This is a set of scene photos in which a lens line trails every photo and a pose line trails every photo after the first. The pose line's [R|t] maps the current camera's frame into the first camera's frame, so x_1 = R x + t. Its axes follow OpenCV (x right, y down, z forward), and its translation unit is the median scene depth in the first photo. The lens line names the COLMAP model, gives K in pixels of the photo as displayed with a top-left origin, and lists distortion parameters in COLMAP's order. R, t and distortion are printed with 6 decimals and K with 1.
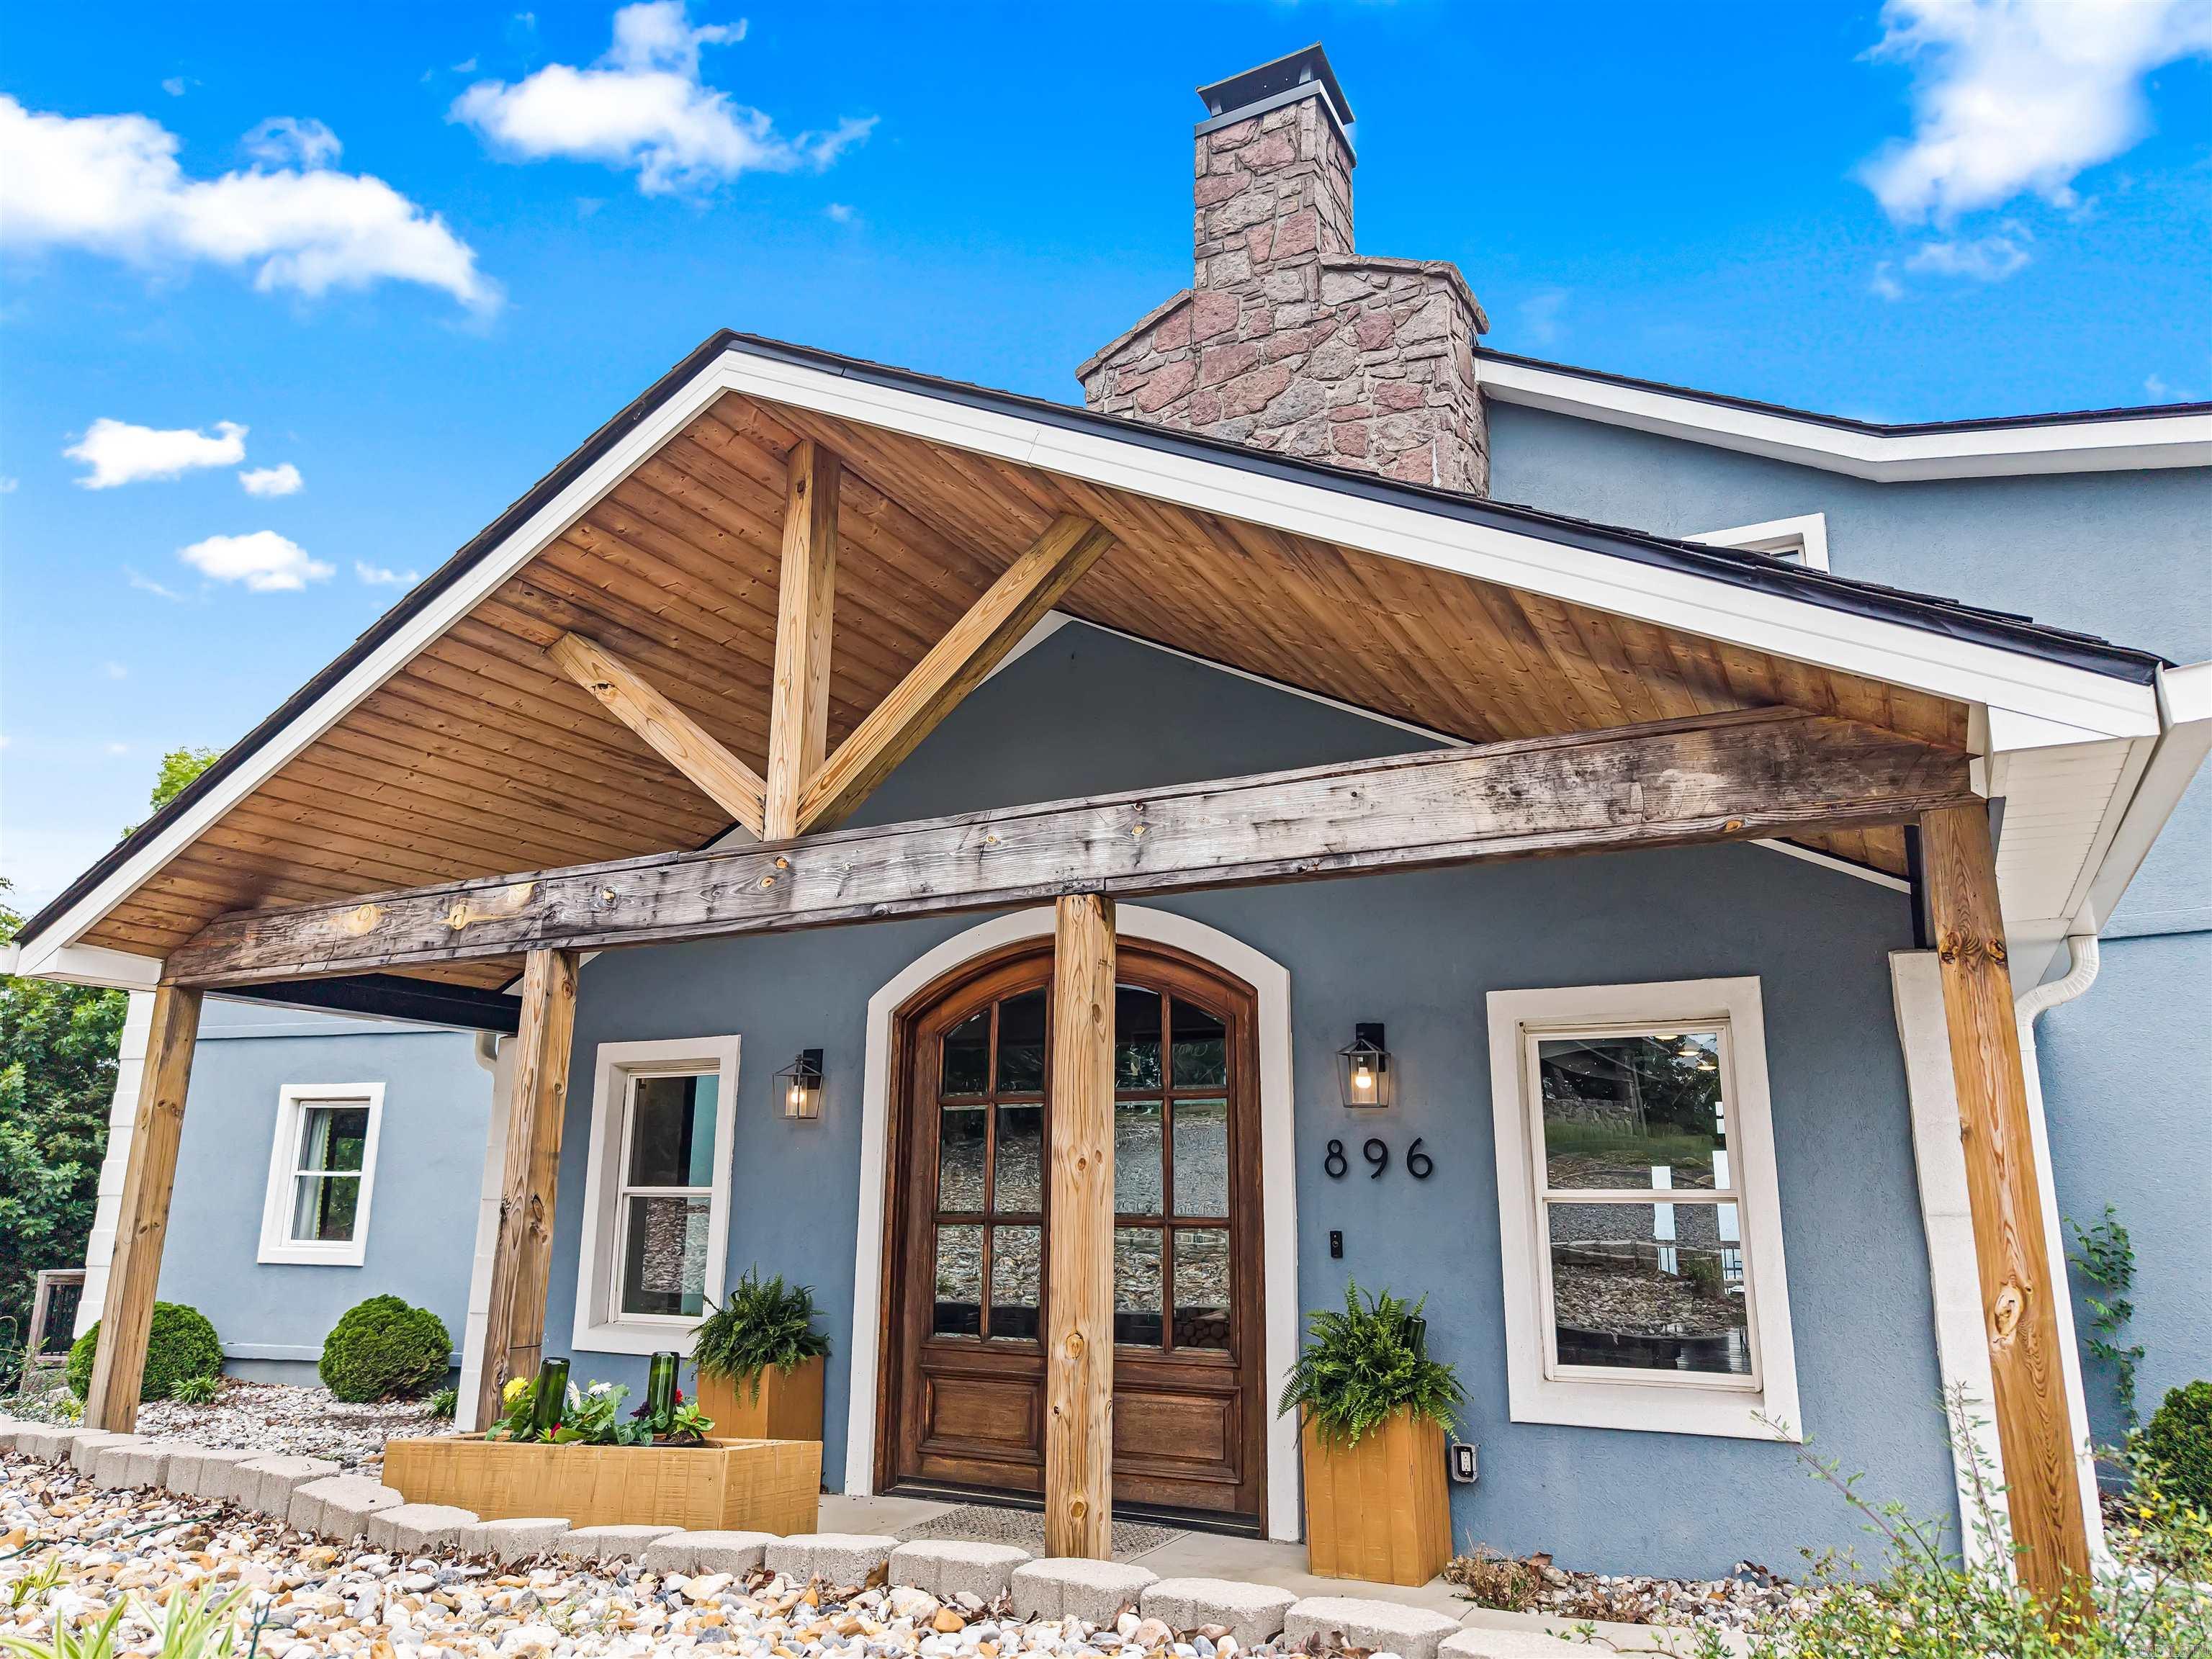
lens RADIAL K [[1473.2, 0, 1106.0], [0, 1473.2, 829.5], [0, 0, 1]] dist [0.004492, -0.004844]
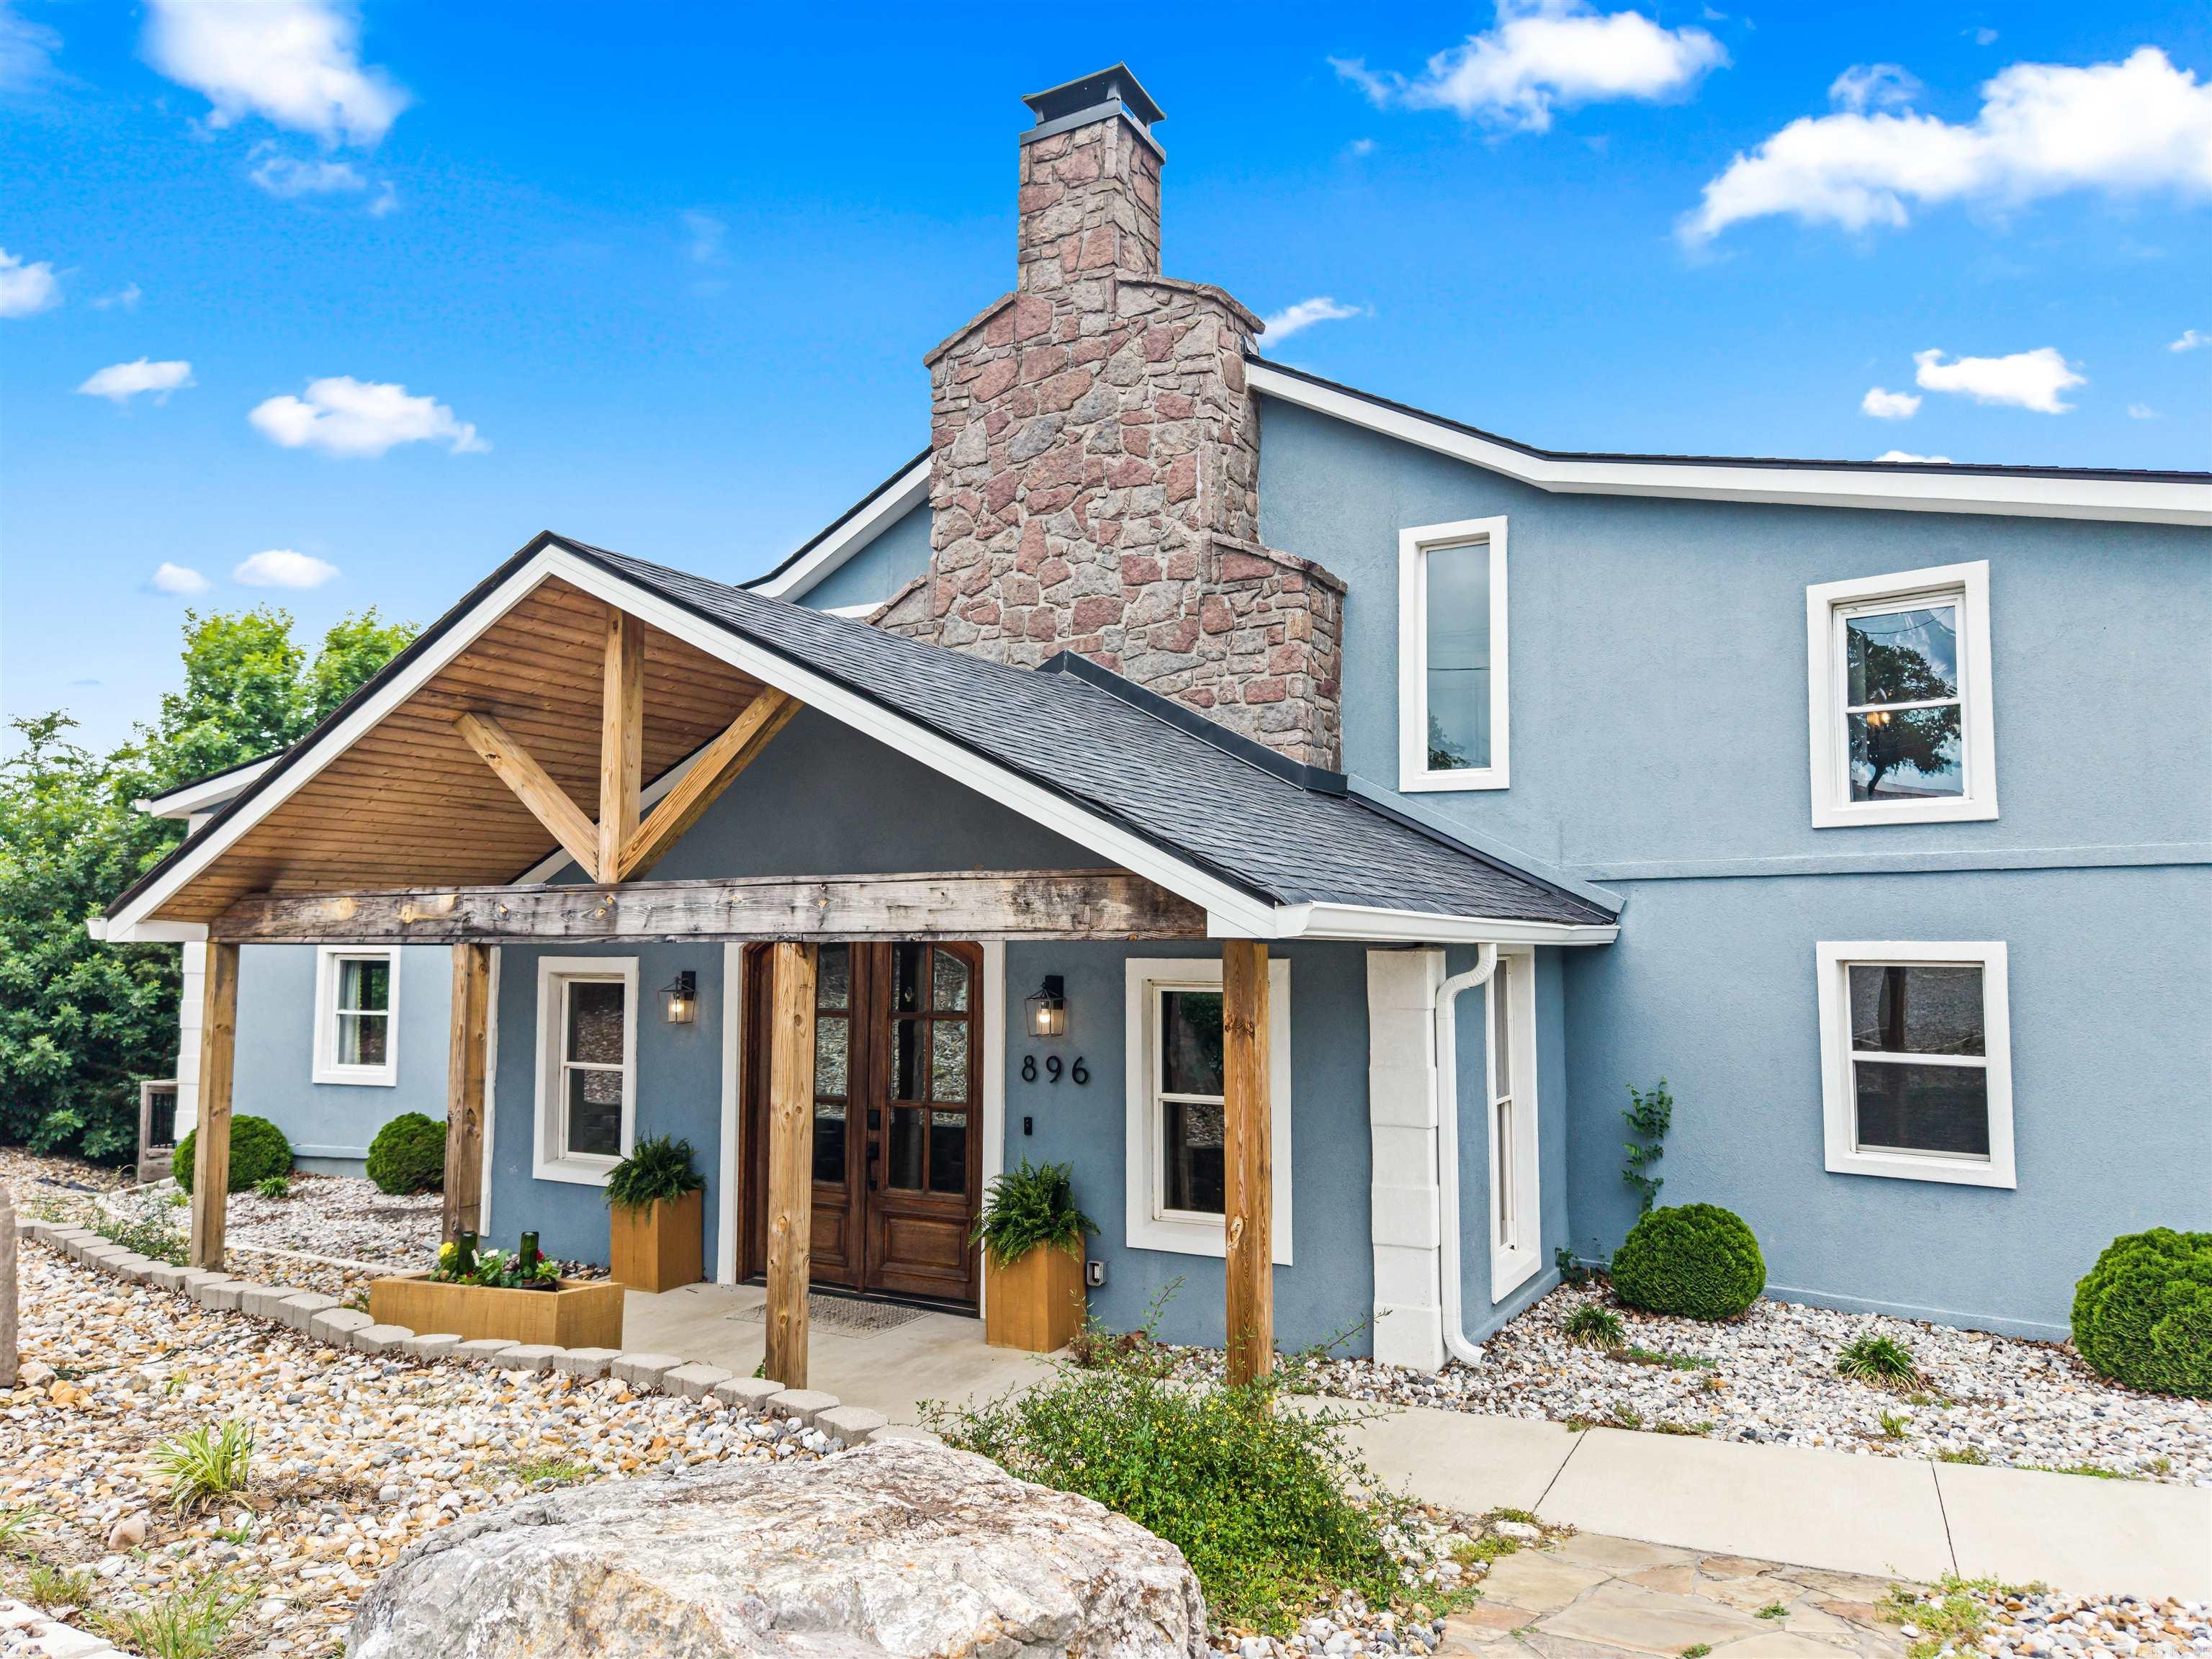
lens RADIAL K [[1450.2, 0, 1095.4], [0, 1450.2, 827.1], [0, 0, 1]] dist [0.020463, -0.028507]
pose [[0.999631, -0.009485, -0.025468, 0.234881], [0.013502, 0.986614, 0.162510, -0.215729], [0.023586, -0.162794, 0.986378, -0.322676]]
